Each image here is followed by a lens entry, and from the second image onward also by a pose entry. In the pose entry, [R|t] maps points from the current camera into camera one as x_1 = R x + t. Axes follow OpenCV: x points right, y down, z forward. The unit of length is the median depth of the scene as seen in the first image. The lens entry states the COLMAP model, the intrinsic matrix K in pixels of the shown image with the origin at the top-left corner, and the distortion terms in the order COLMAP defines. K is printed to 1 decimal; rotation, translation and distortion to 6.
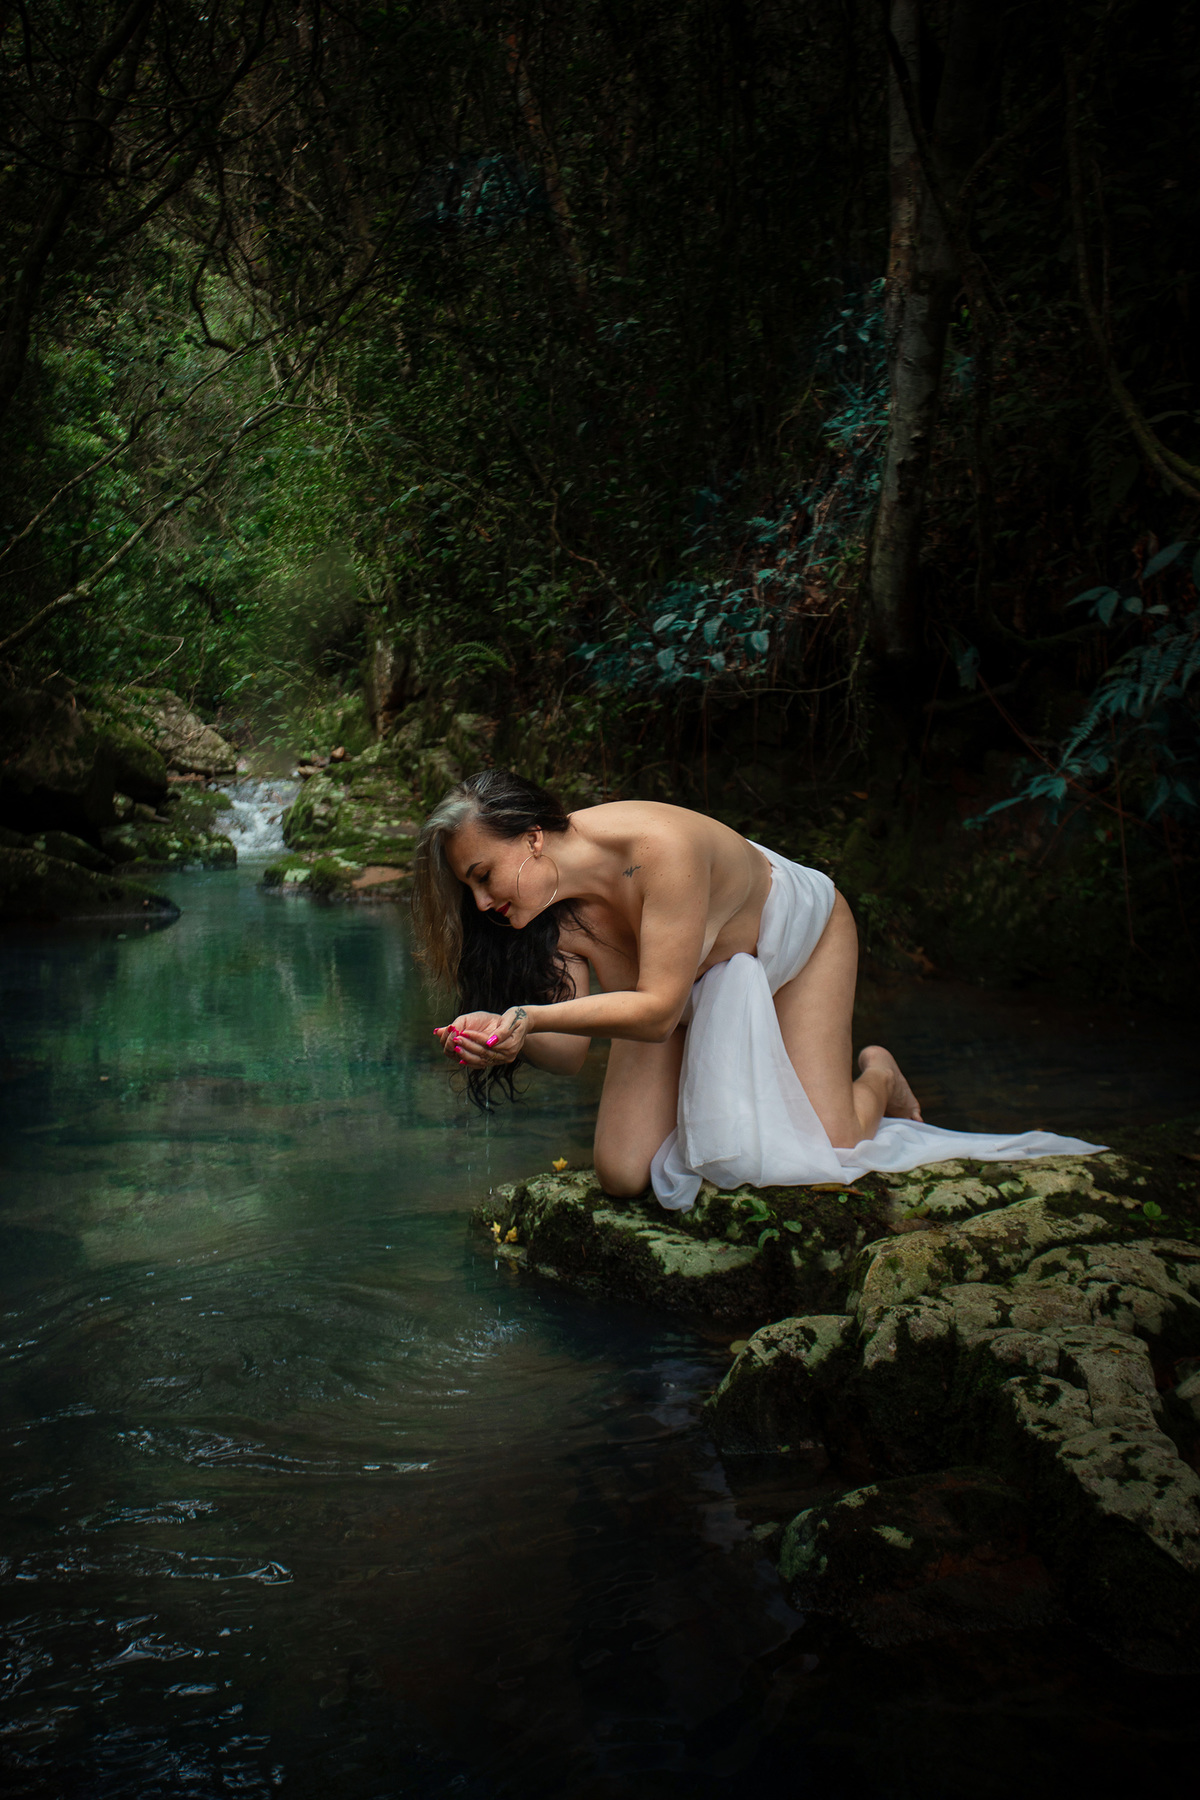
lens RADIAL K [[2112.4, 0, 601.2], [0, 2112.4, 901.2], [0, 0, 1]] dist [0.046638, 0.000000]
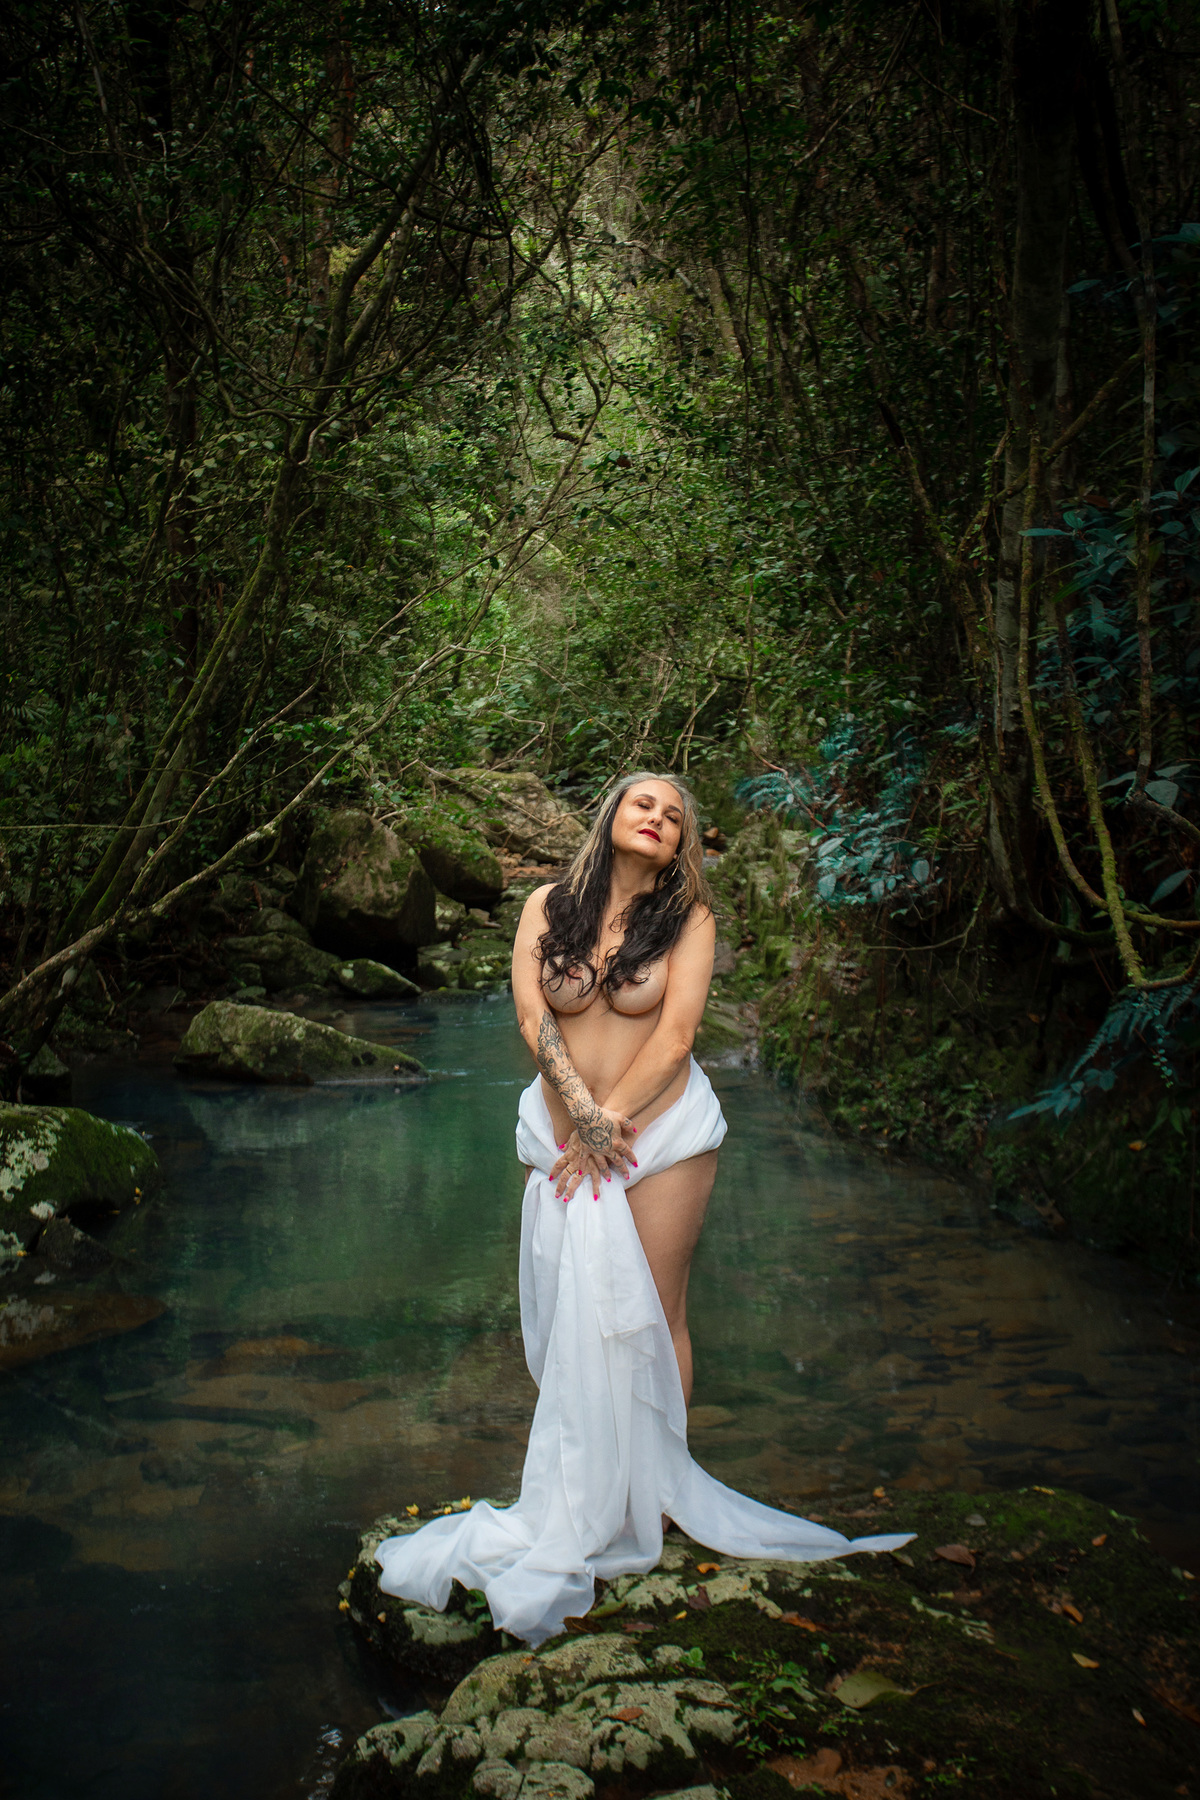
lens RADIAL K [[2439.6, 0, 598.9], [0, 2439.6, 898.8], [0, 0, 1]] dist [0.056035, 0.000000]
pose [[0.969966, 0.018373, -0.242545, 0.471479], [-0.016185, 0.999808, 0.011013, -0.271510], [0.242701, -0.006756, 0.970078, -0.356267]]
